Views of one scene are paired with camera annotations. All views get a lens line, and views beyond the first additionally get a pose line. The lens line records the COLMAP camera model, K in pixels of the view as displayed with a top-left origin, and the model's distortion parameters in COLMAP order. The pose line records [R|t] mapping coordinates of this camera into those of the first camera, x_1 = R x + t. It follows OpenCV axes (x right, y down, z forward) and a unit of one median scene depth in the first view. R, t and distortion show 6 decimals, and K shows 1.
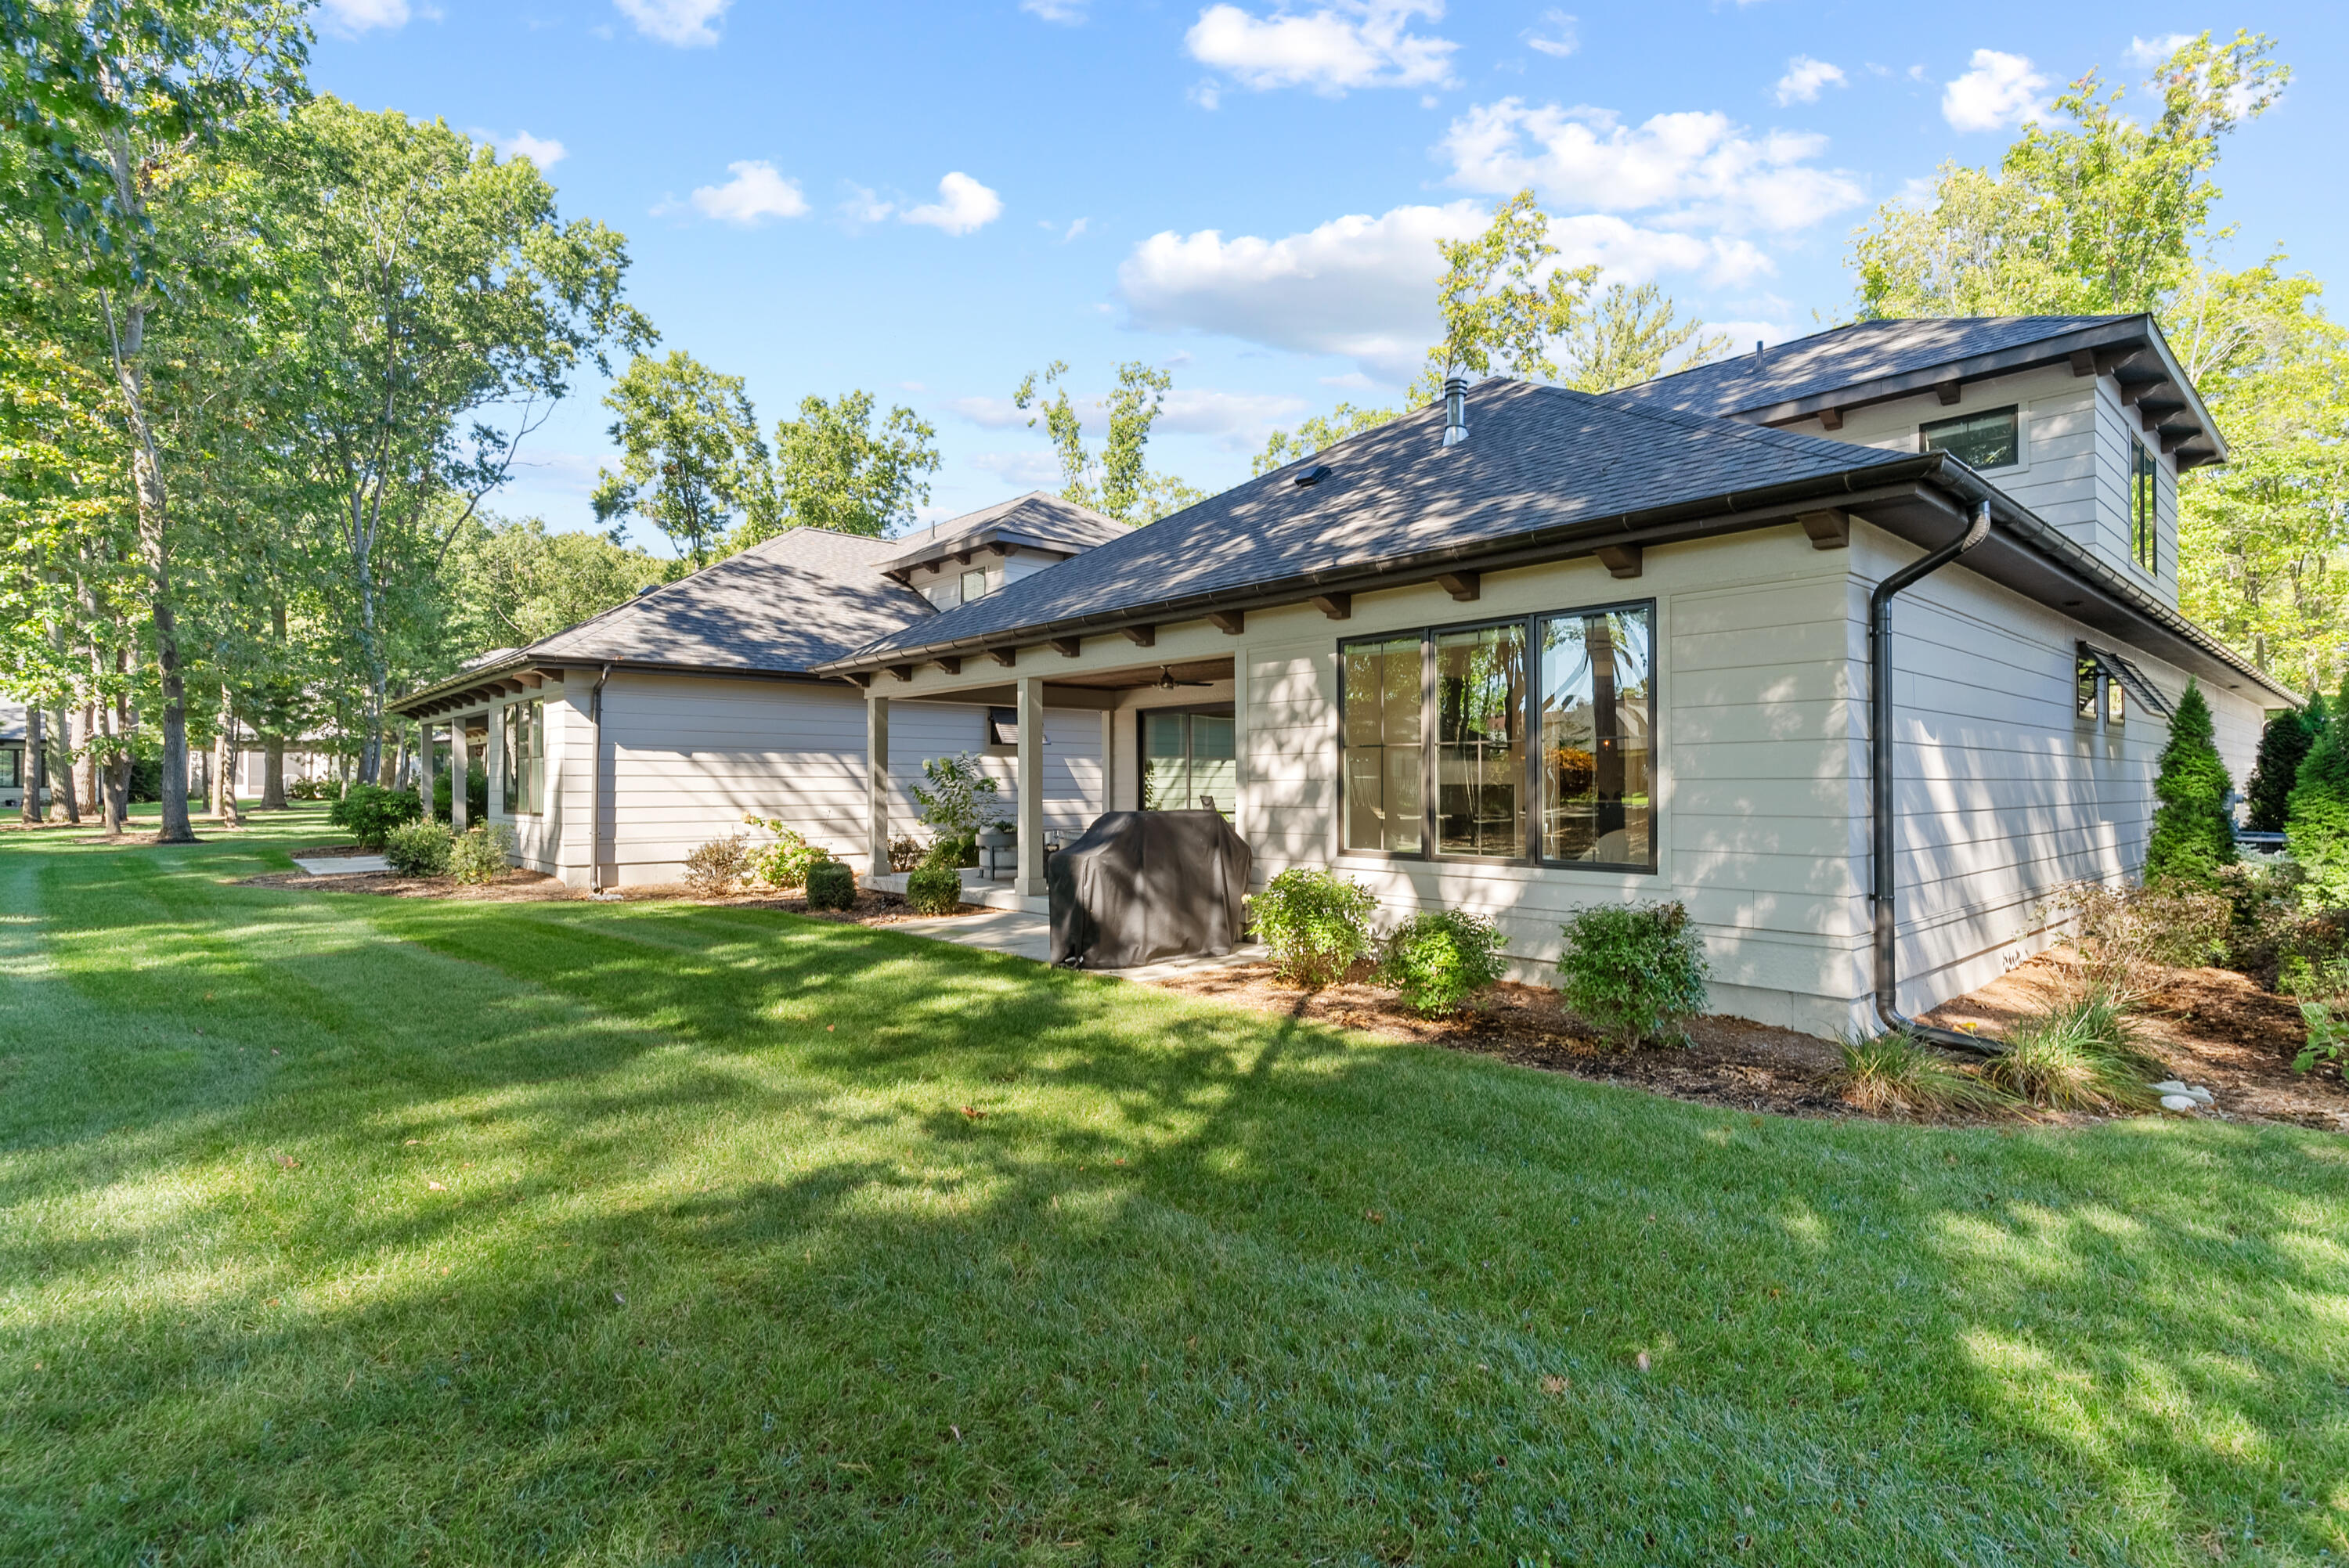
lens RADIAL K [[1117.2, 0, 1174.5], [0, 1117.2, 784.0], [0, 0, 1]] dist [-0.001825, -0.000550]
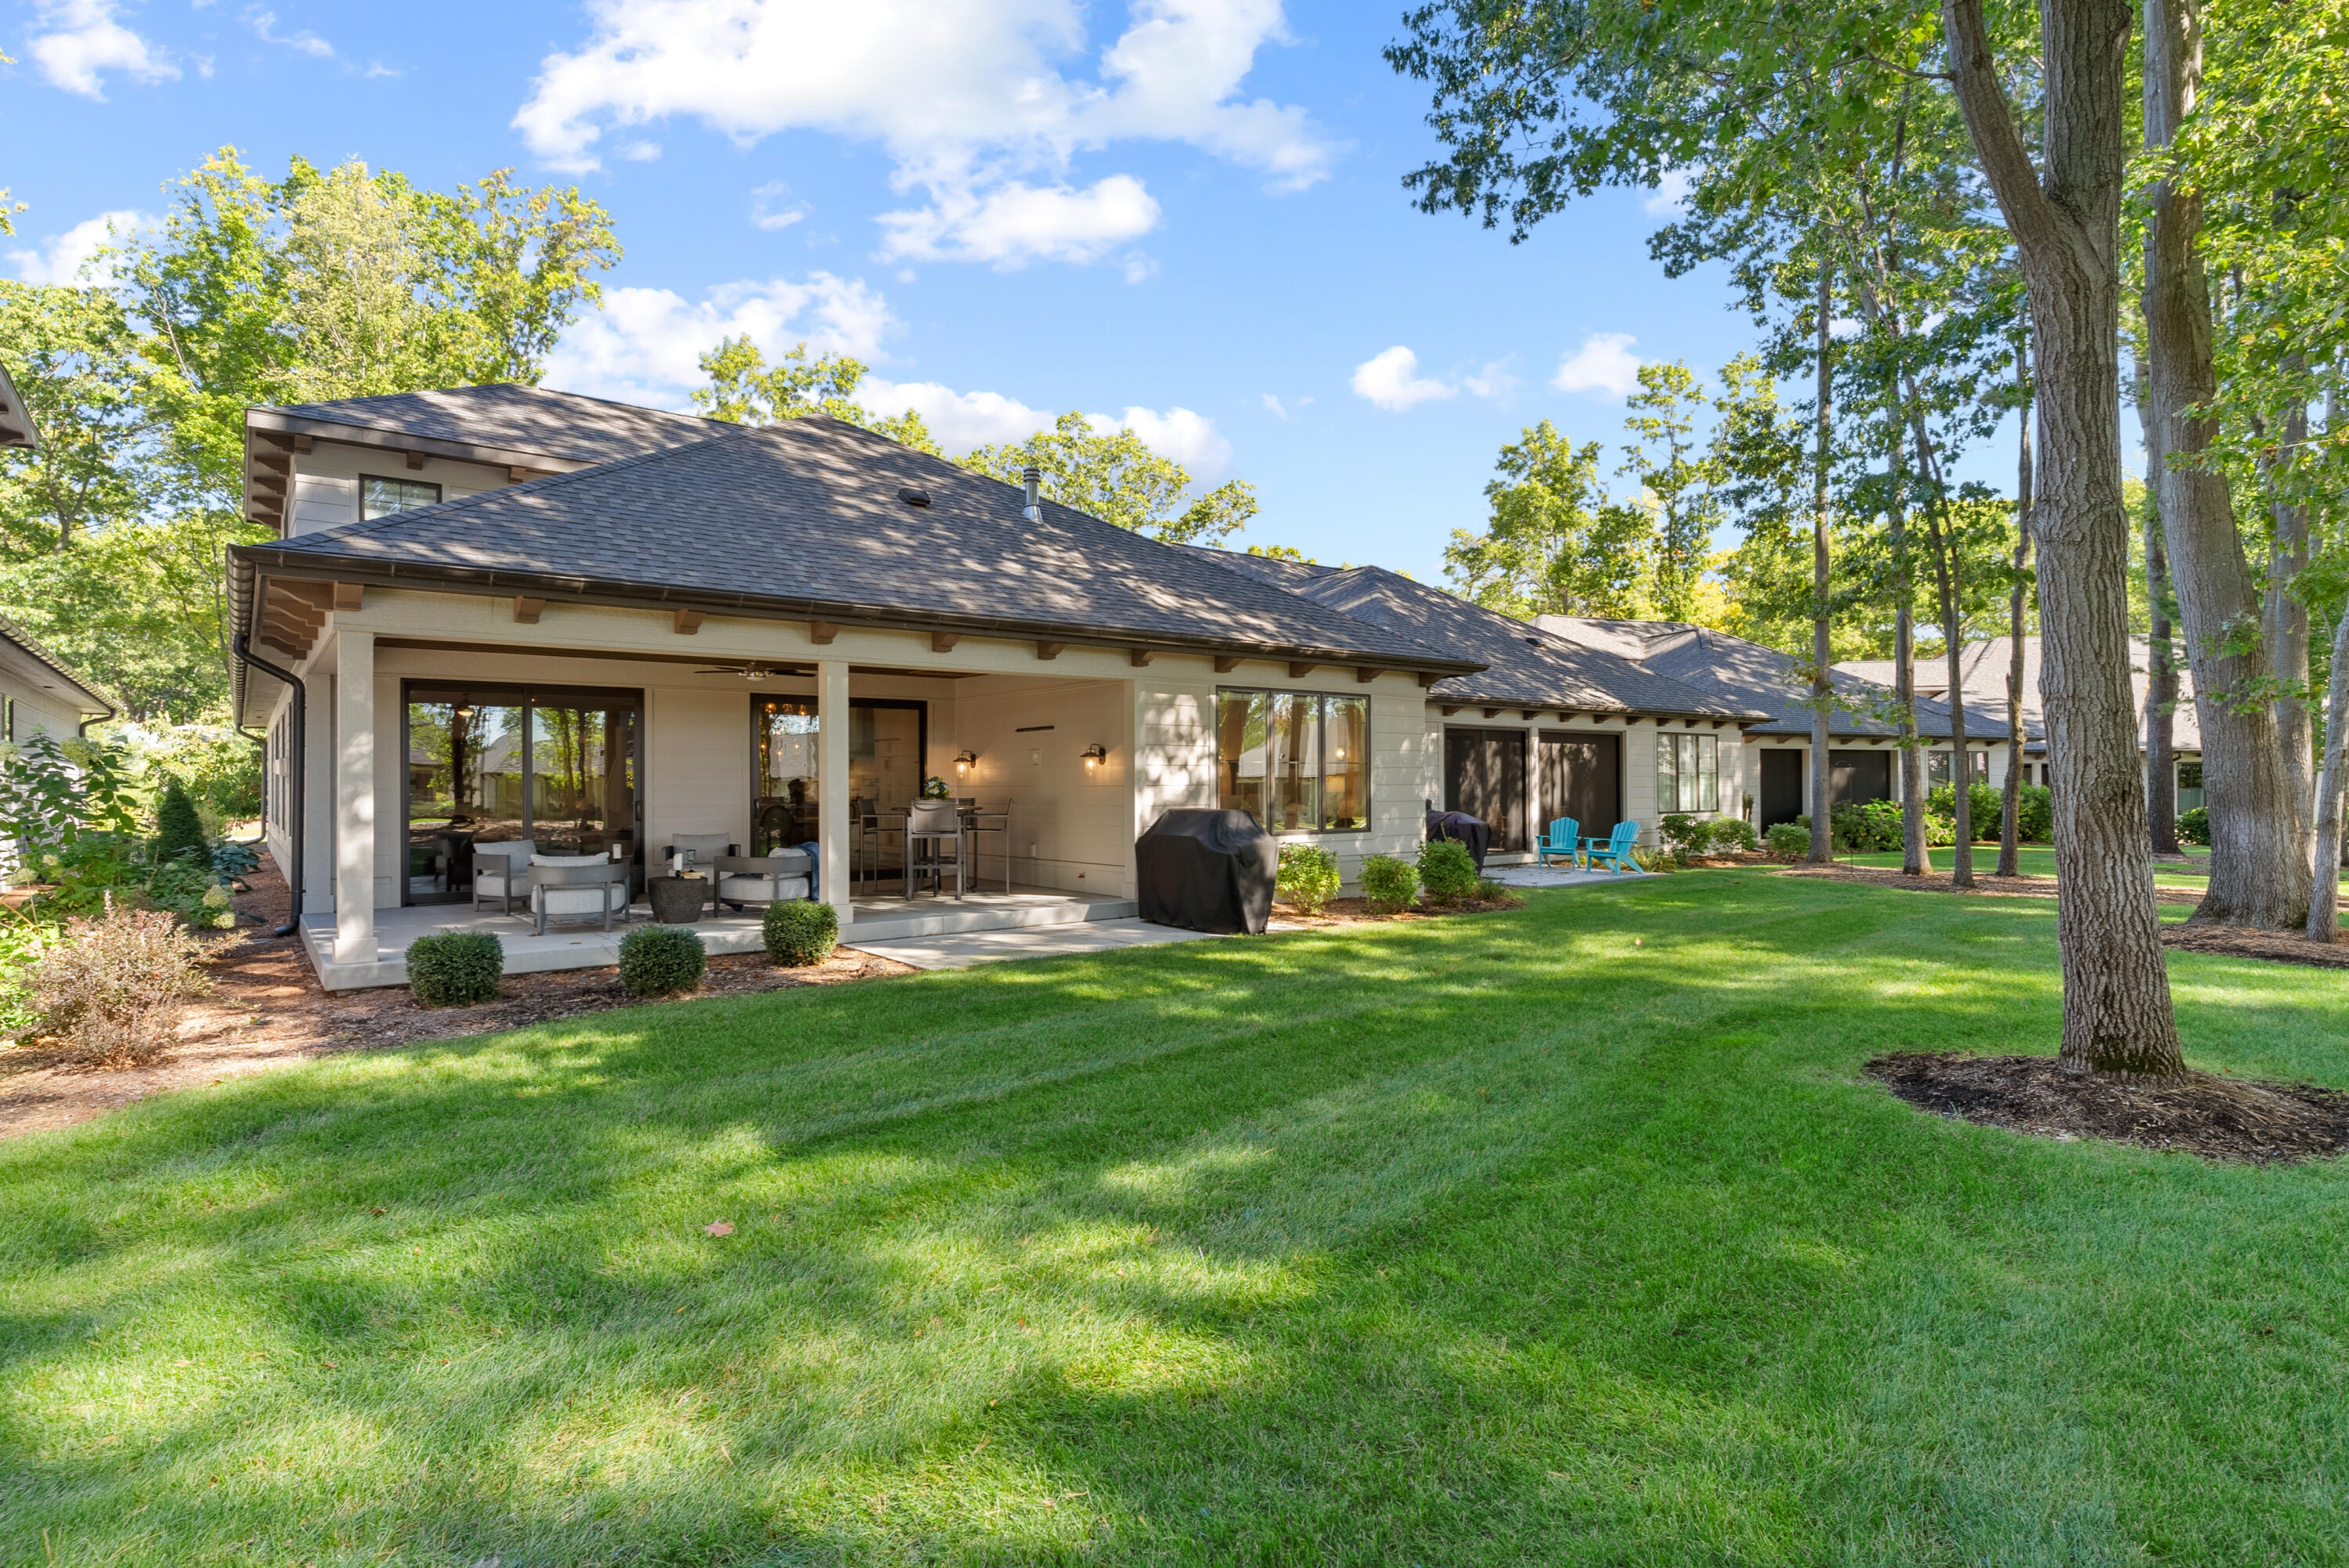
lens RADIAL K [[1202.5, 0, 1174.5], [0, 1202.5, 784.0], [0, 0, 1]] dist [0.003862, 0.000424]
pose [[0.046257, 0.004342, 0.998920, -1.354482], [0.007460, 0.999961, -0.004692, 0.002207], [-0.998902, 0.007669, 0.046222, 0.956623]]
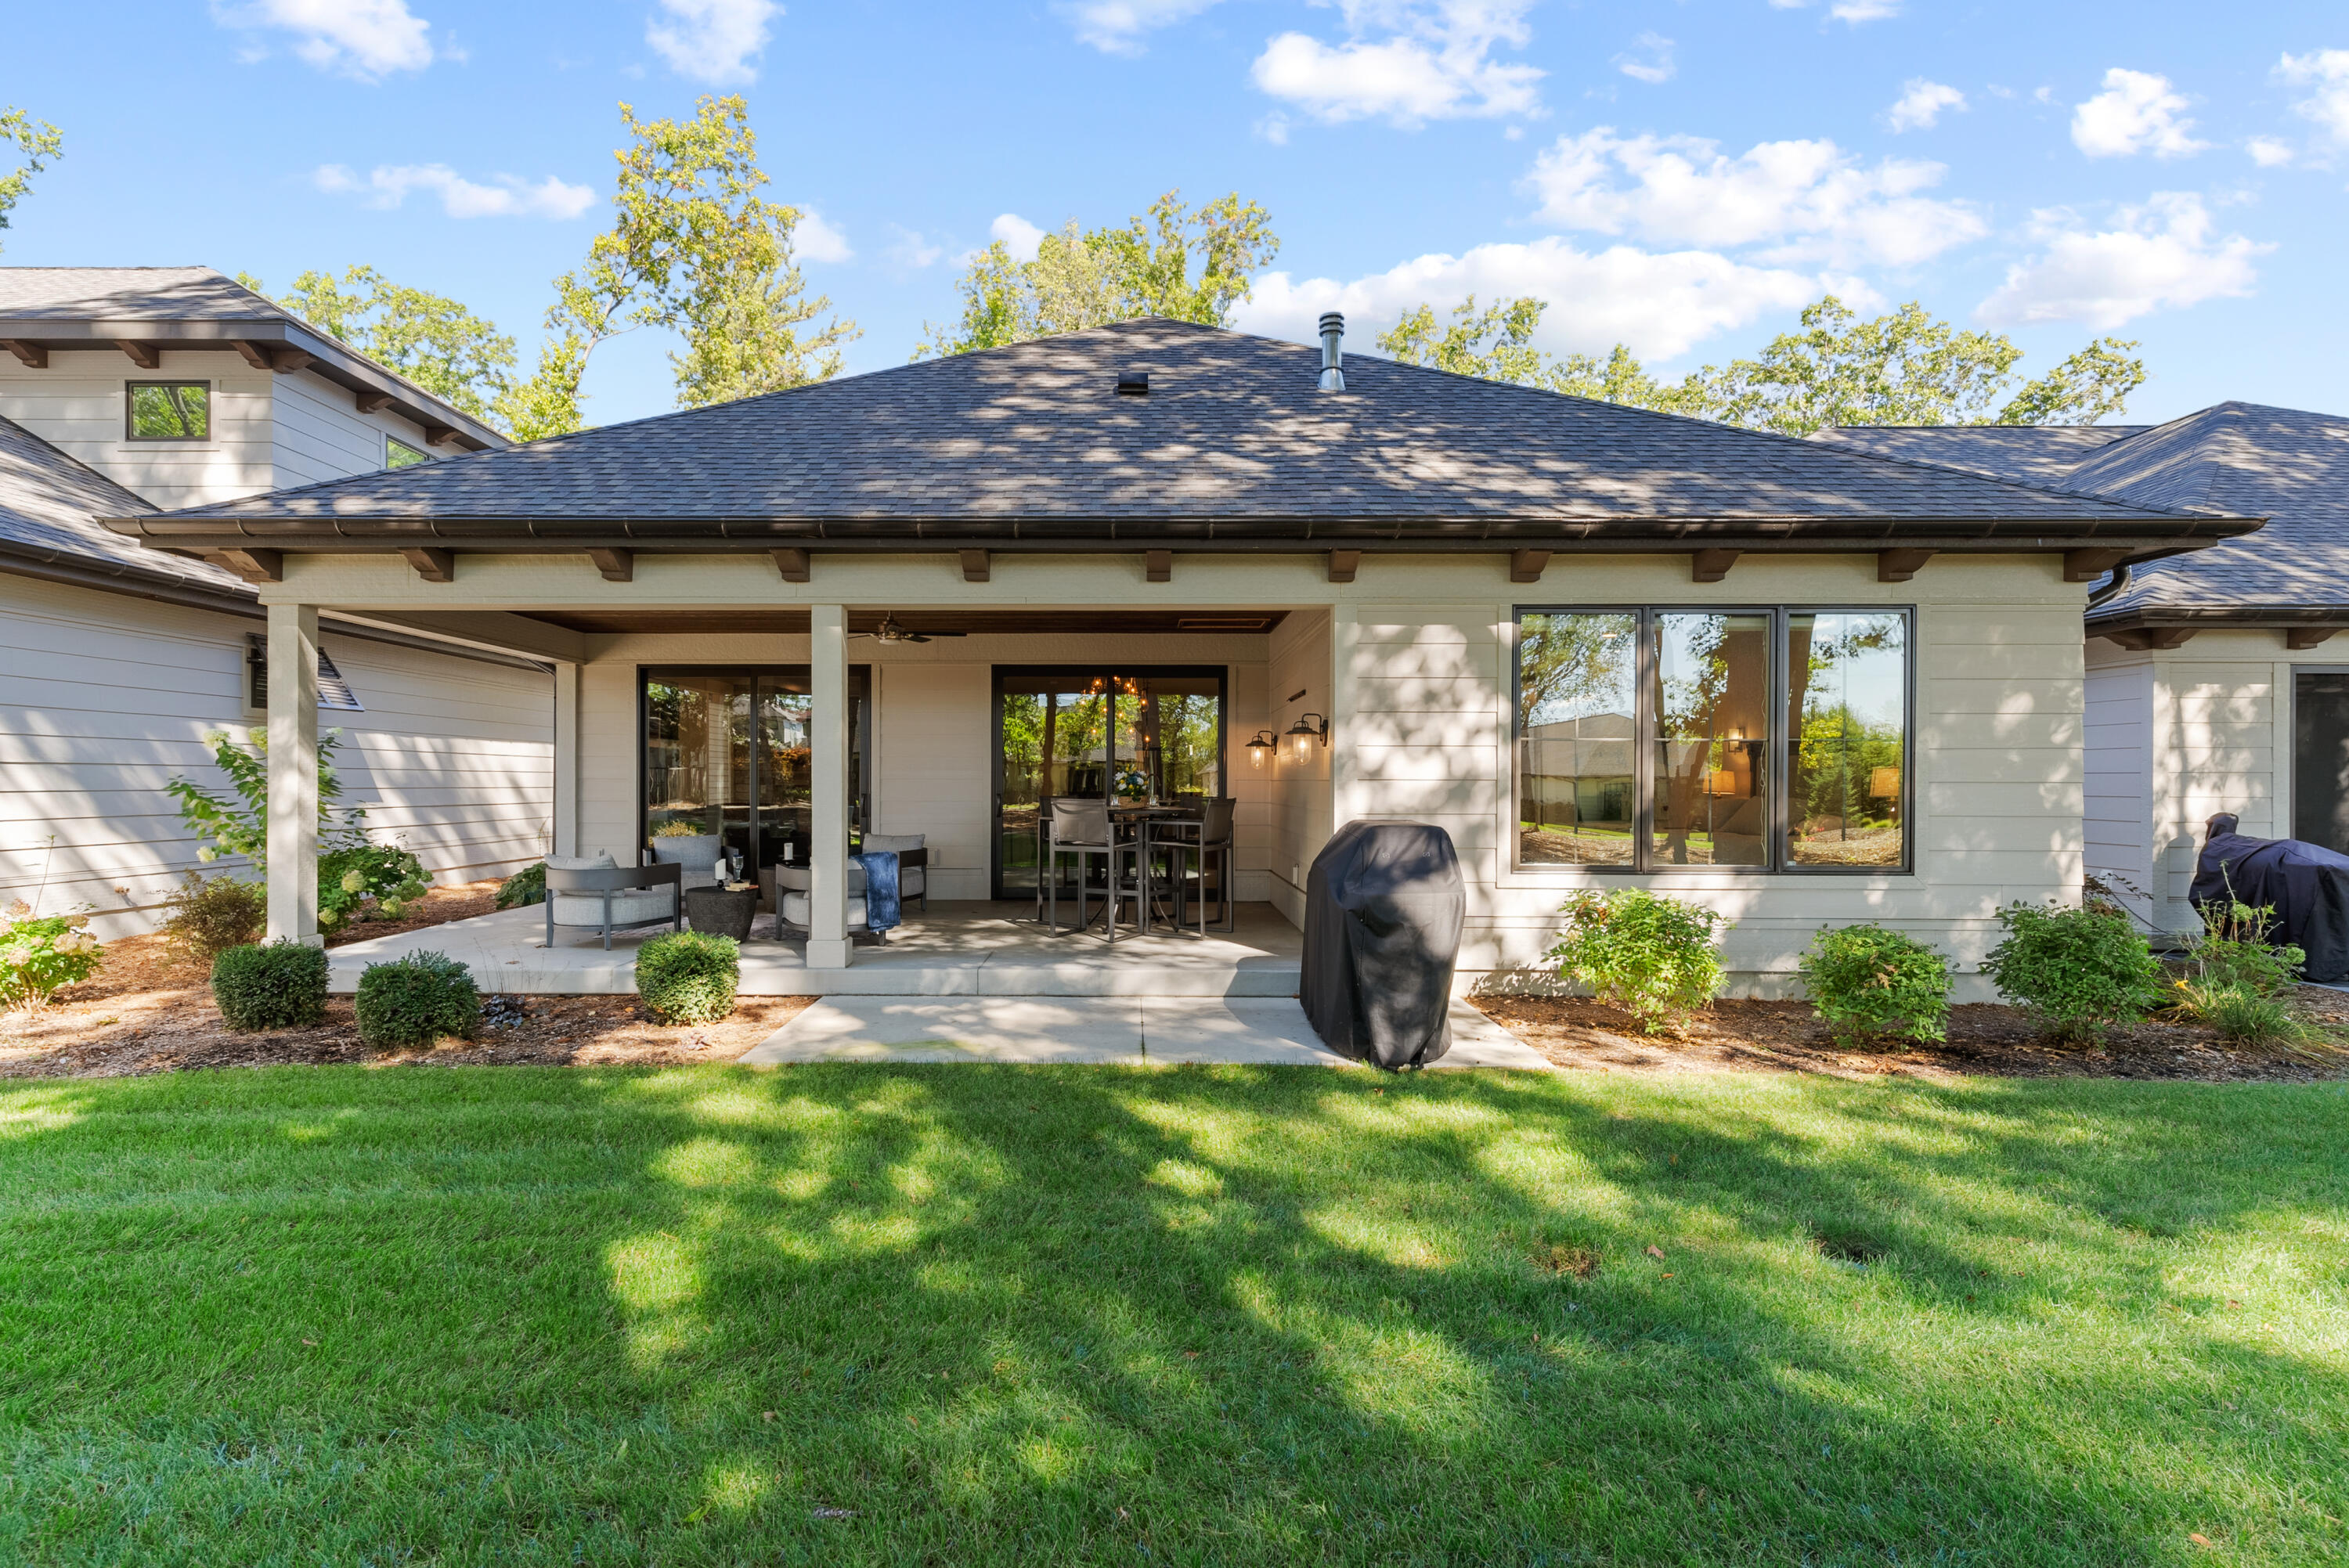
lens RADIAL K [[1202.5, 0, 1174.5], [0, 1202.5, 784.0], [0, 0, 1]] dist [0.003862, 0.000424]
pose [[0.674881, 0.009062, 0.737871, -0.643478], [-0.007226, 0.999958, -0.005671, 0.006378], [-0.737891, -0.001505, 0.674918, 0.572281]]
